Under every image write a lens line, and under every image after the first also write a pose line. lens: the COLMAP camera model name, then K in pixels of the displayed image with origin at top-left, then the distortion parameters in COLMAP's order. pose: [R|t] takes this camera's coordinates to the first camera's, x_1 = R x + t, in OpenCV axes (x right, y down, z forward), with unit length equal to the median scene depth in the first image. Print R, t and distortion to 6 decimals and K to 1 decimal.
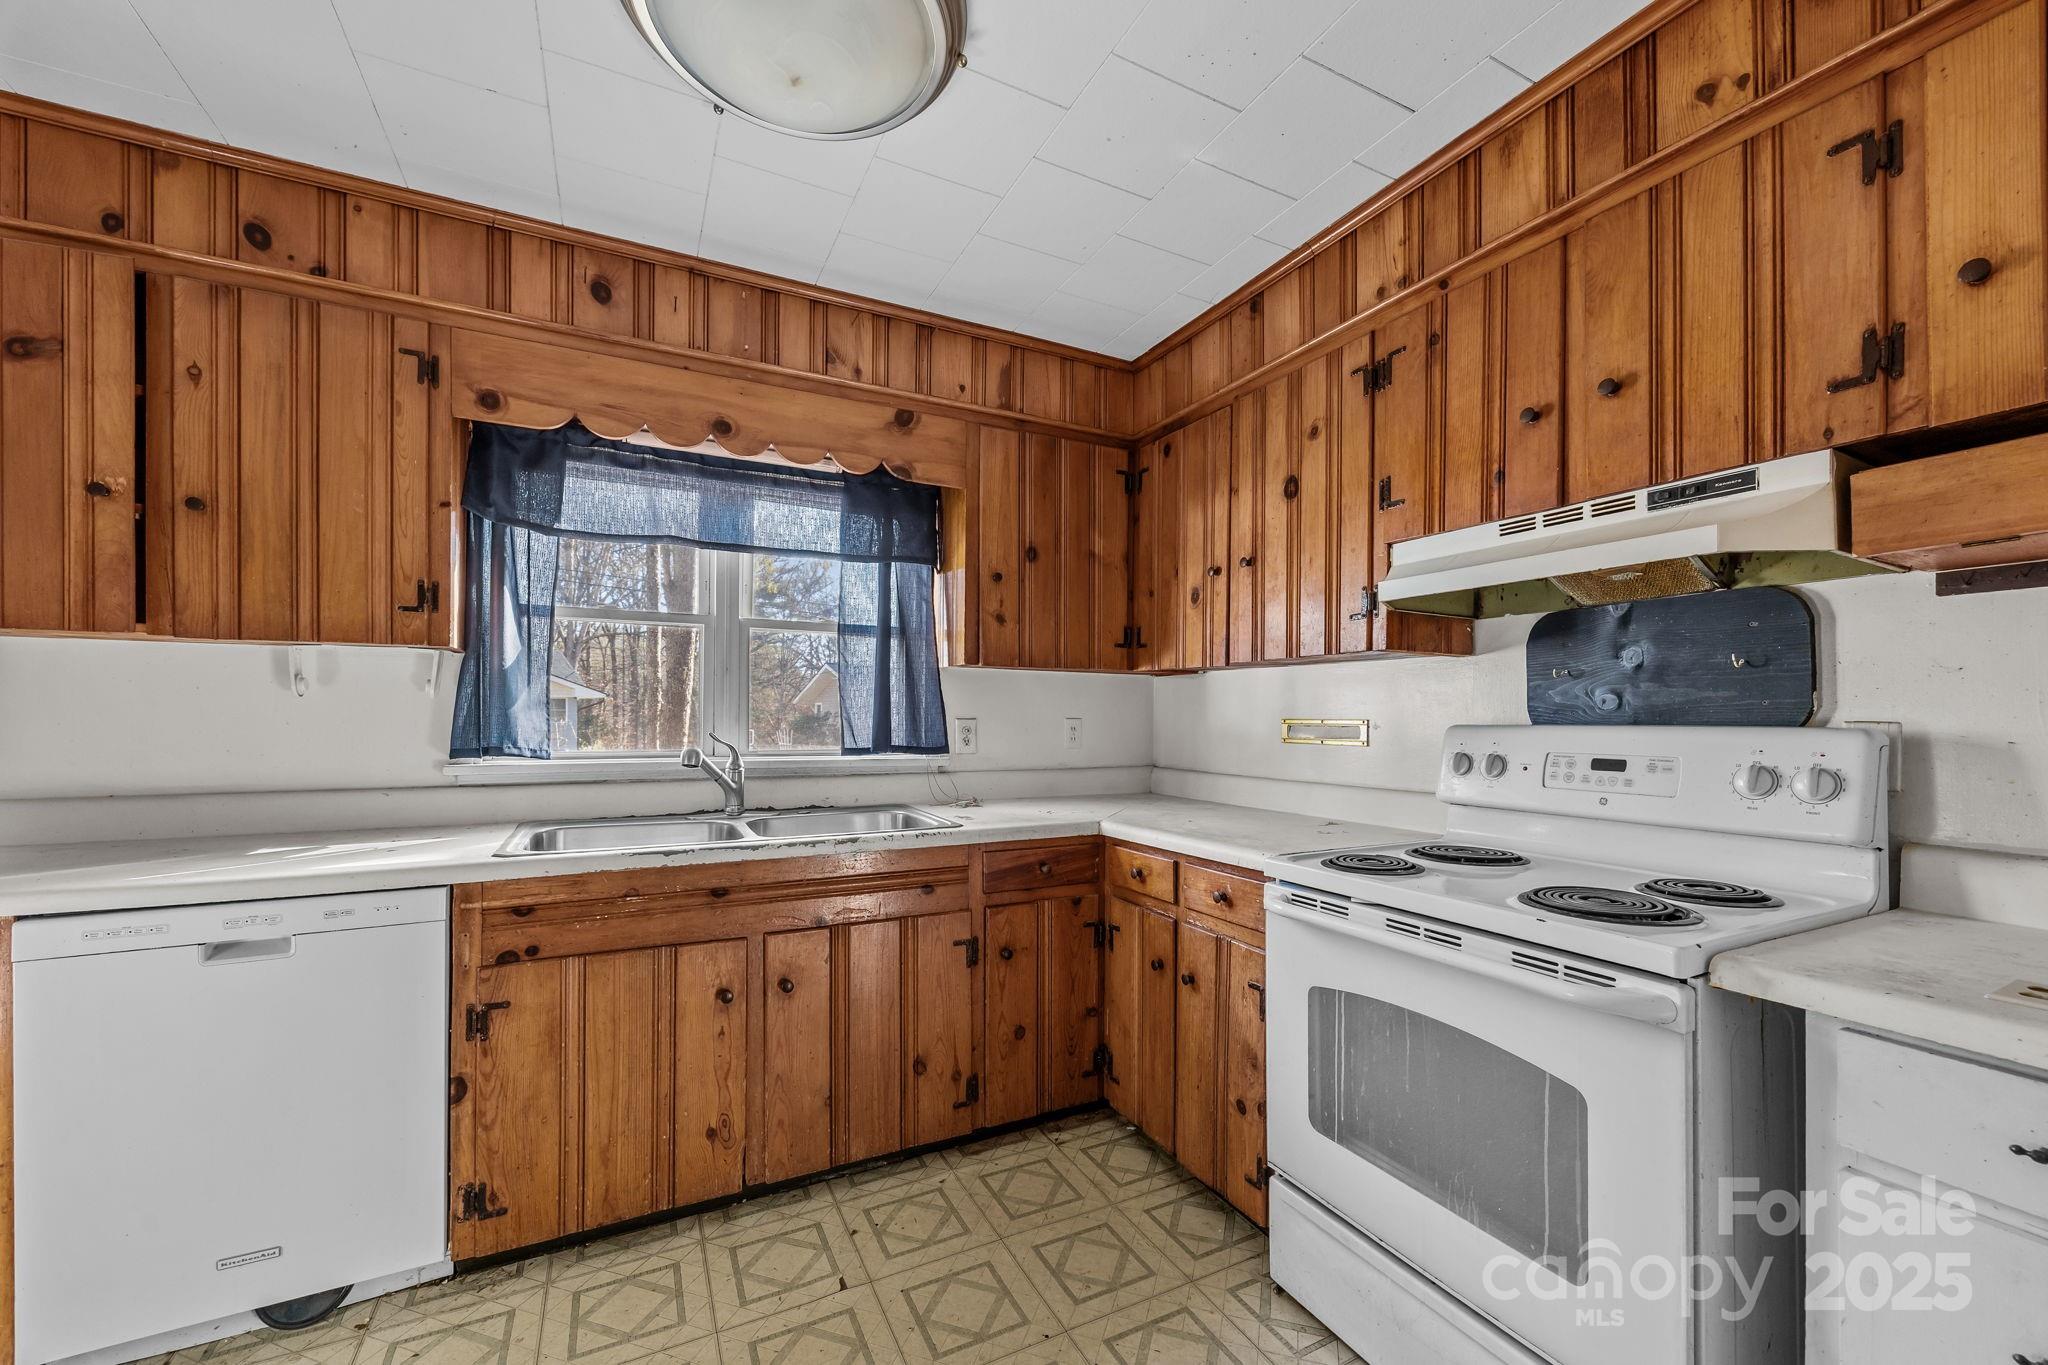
lens RADIAL K [[803.4, 0, 1030.3], [0, 803.4, 710.3], [0, 0, 1]] dist [-0.000455, 0.000104]
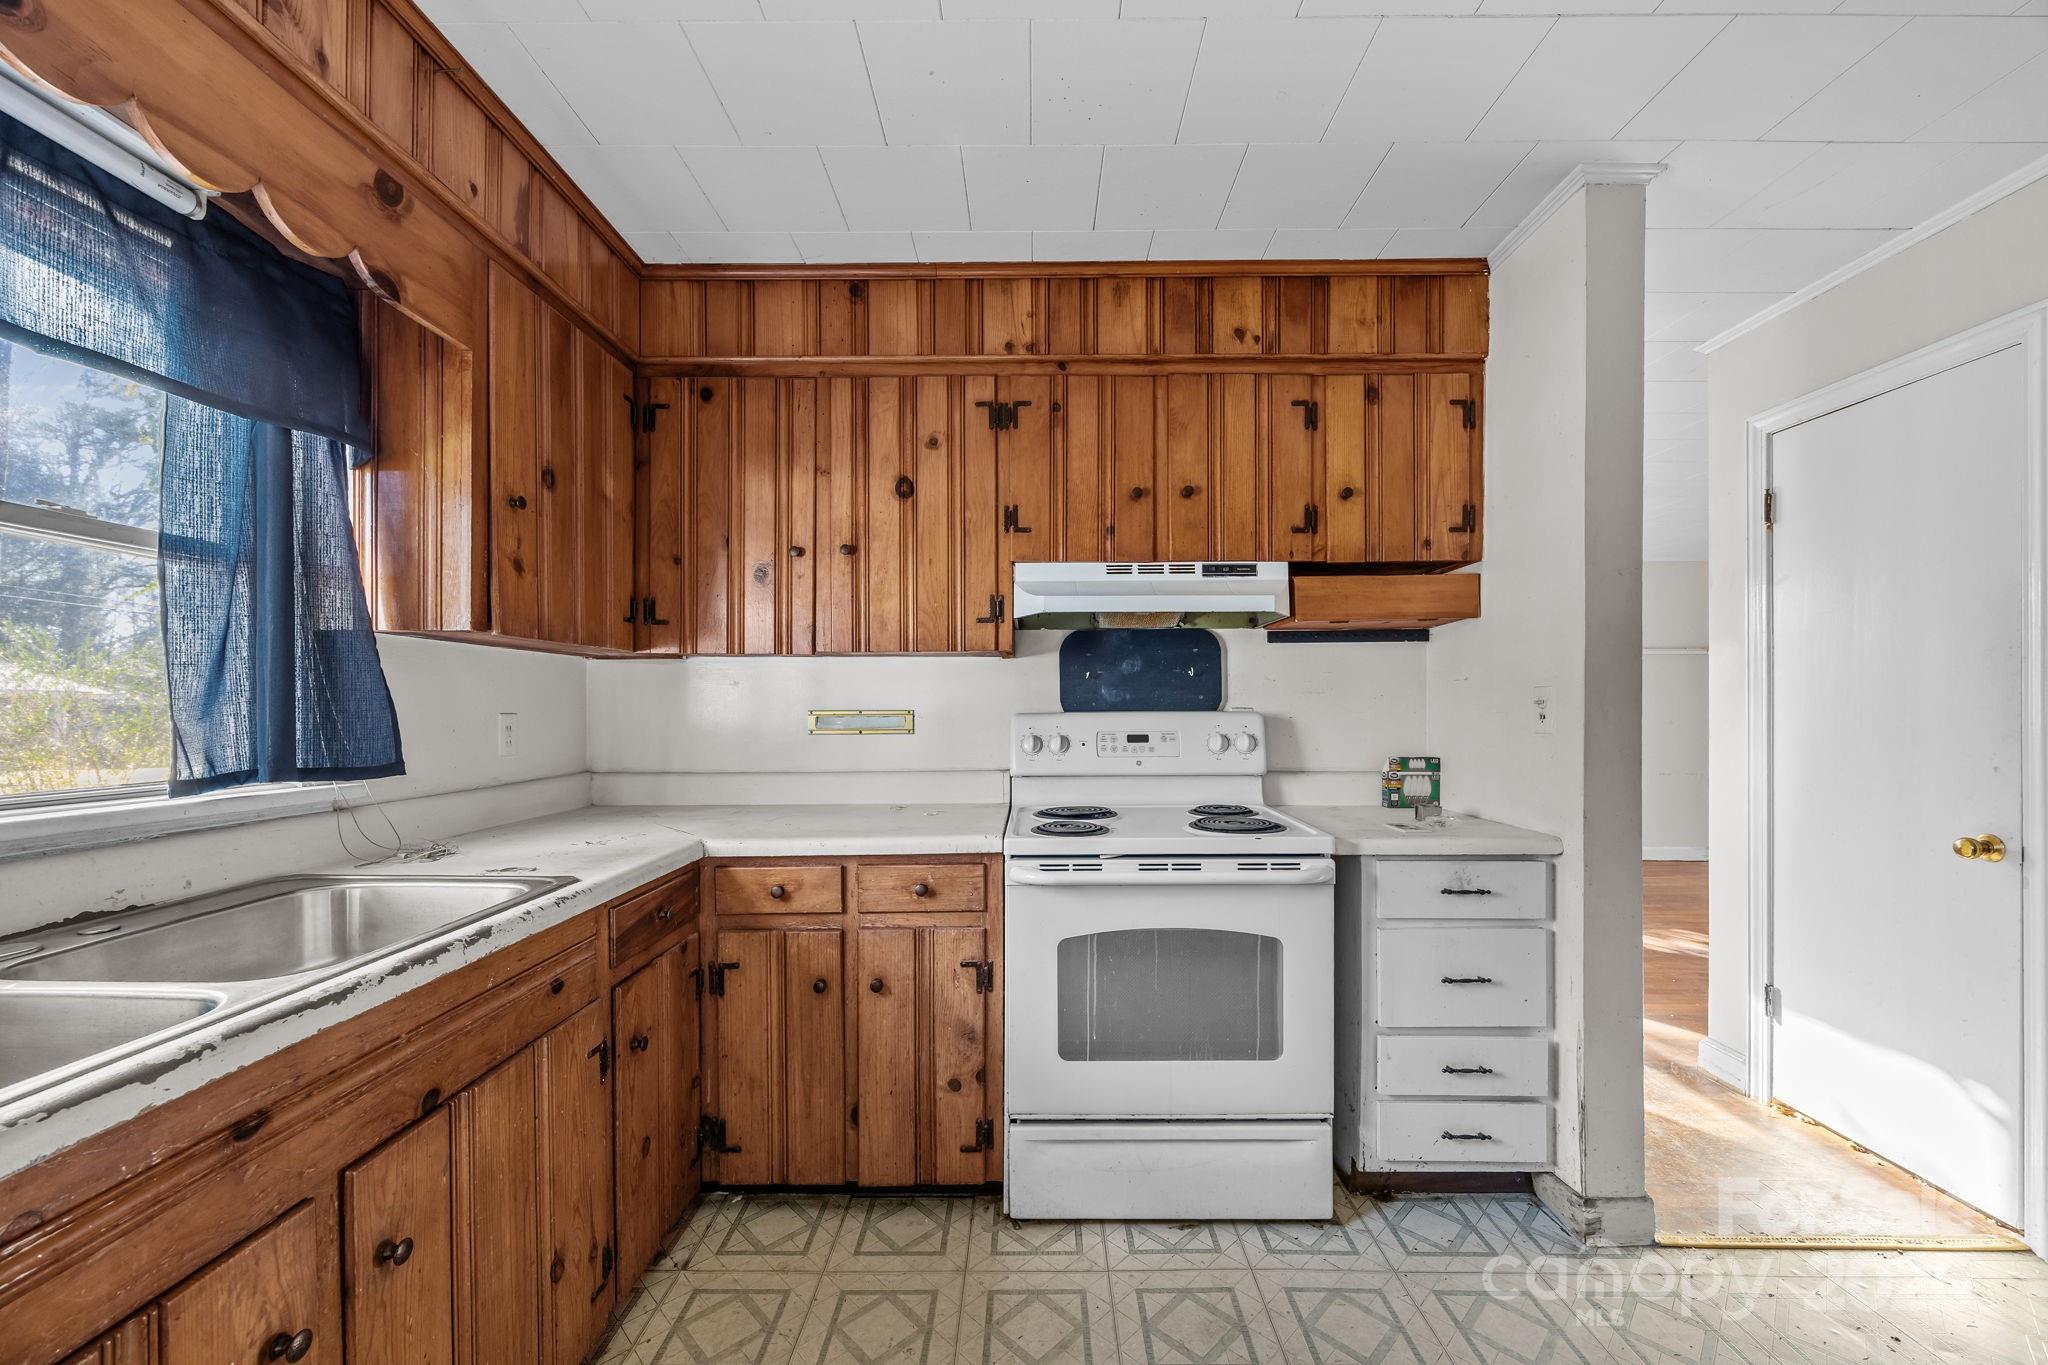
lens RADIAL K [[792.9, 0, 1030.7], [0, 792.9, 707.0], [0, 0, 1]] dist [0.001409, 0.000378]
pose [[0.459417, -0.008753, 0.888178, -0.525977], [-0.000383, 0.999949, 0.010053, -0.004002], [-0.888221, -0.004959, 0.459390, 0.391759]]
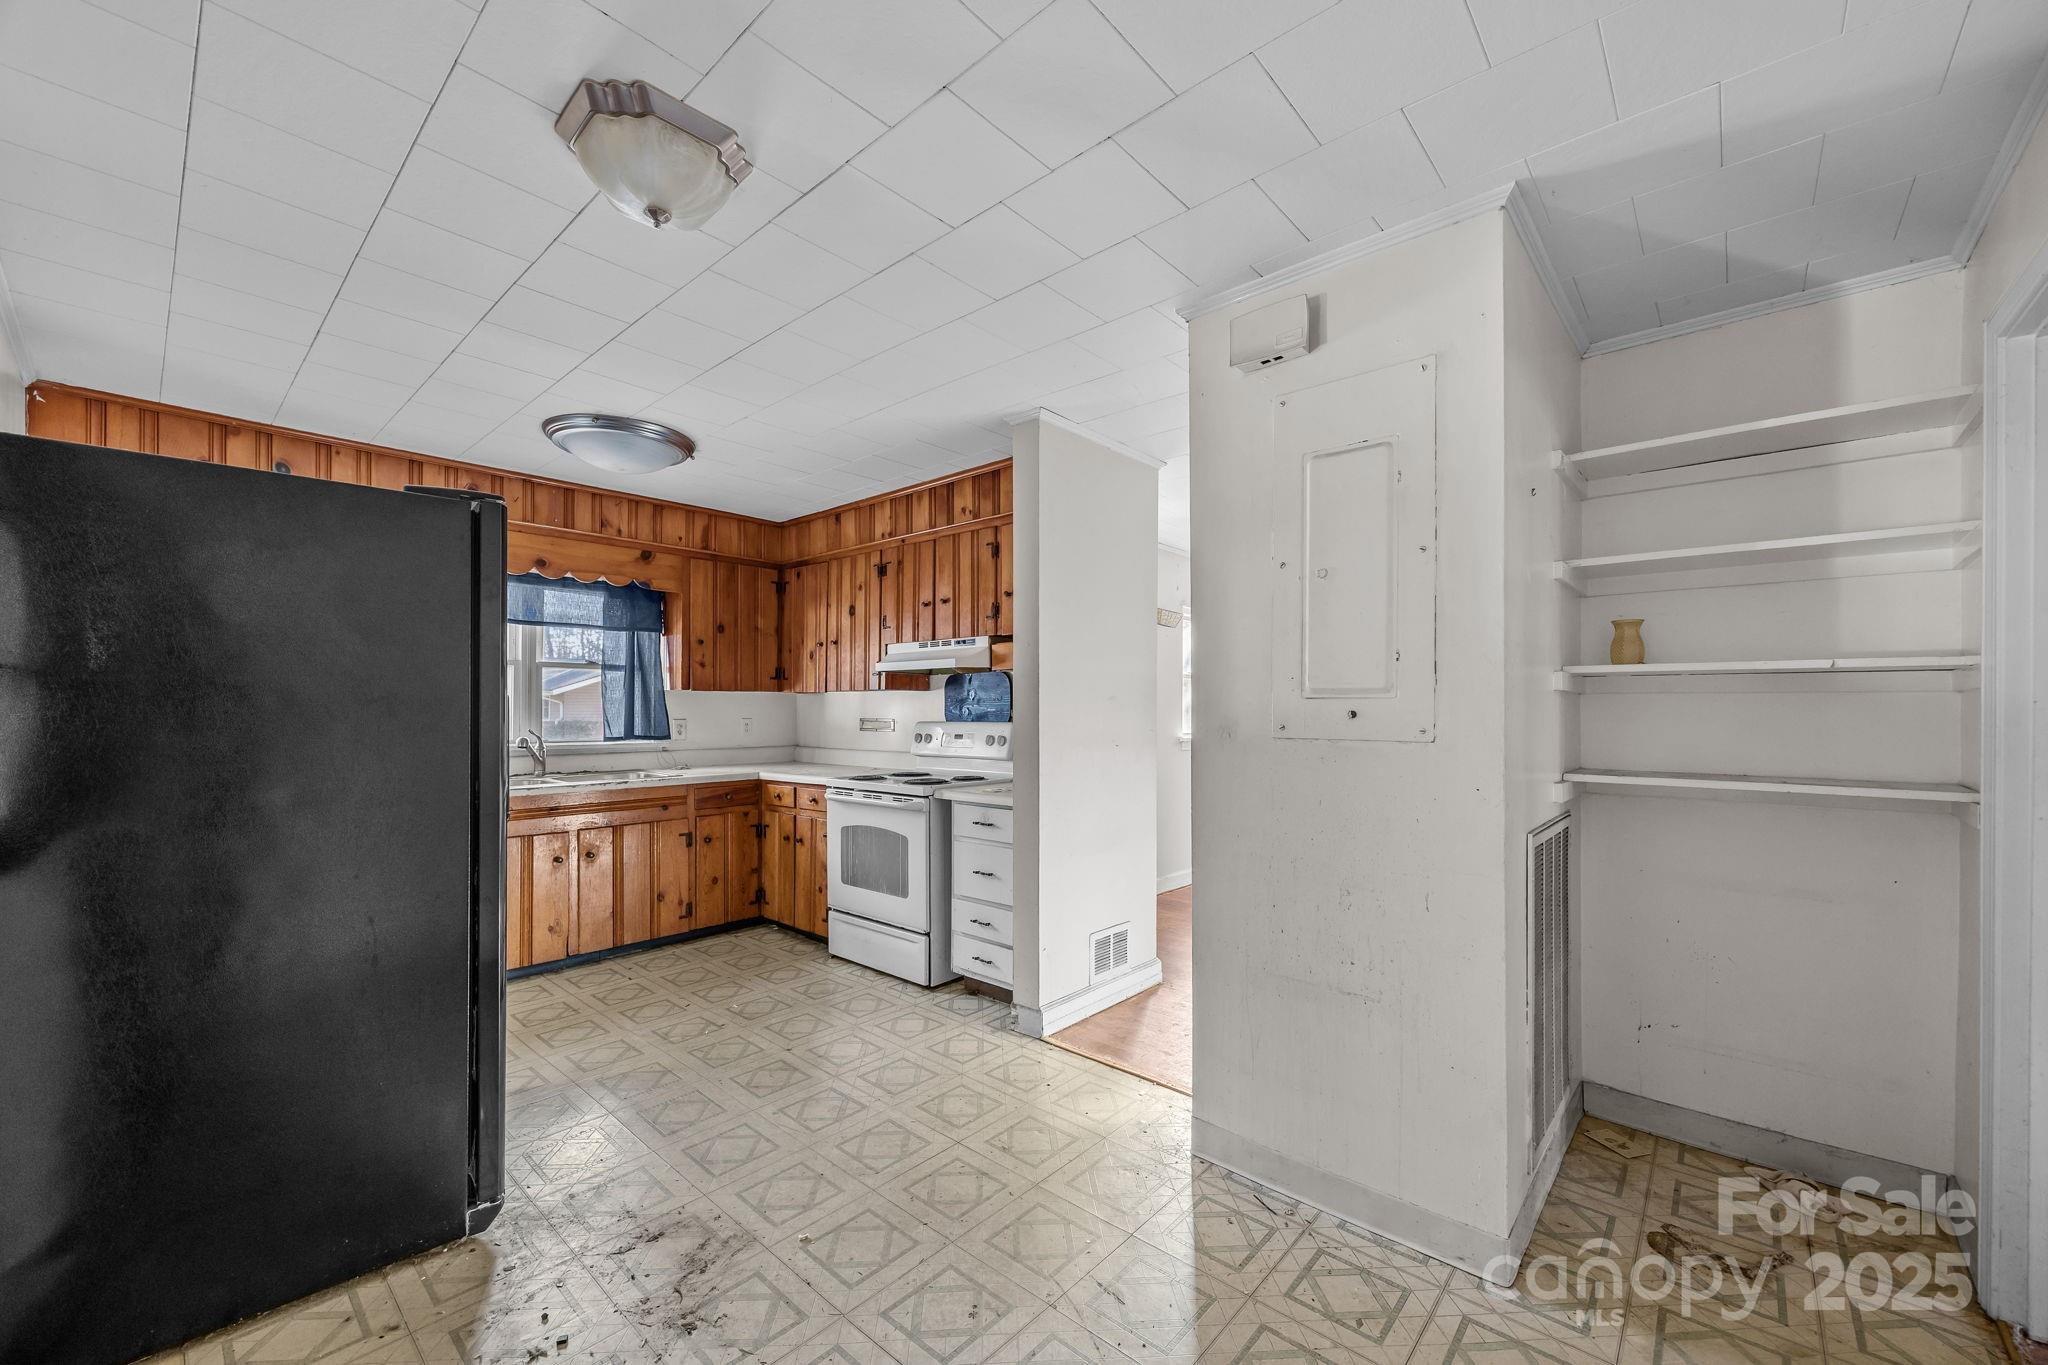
lens RADIAL K [[802.8, 0, 1029.1], [0, 802.8, 701.5], [0, 0, 1]] dist [0.000305, 0.000067]
pose [[0.931228, -0.000695, 0.364435, -0.014049], [0.001288, 0.999998, -0.001383, -0.032907], [-0.364434, 0.001758, 0.931228, -1.182467]]
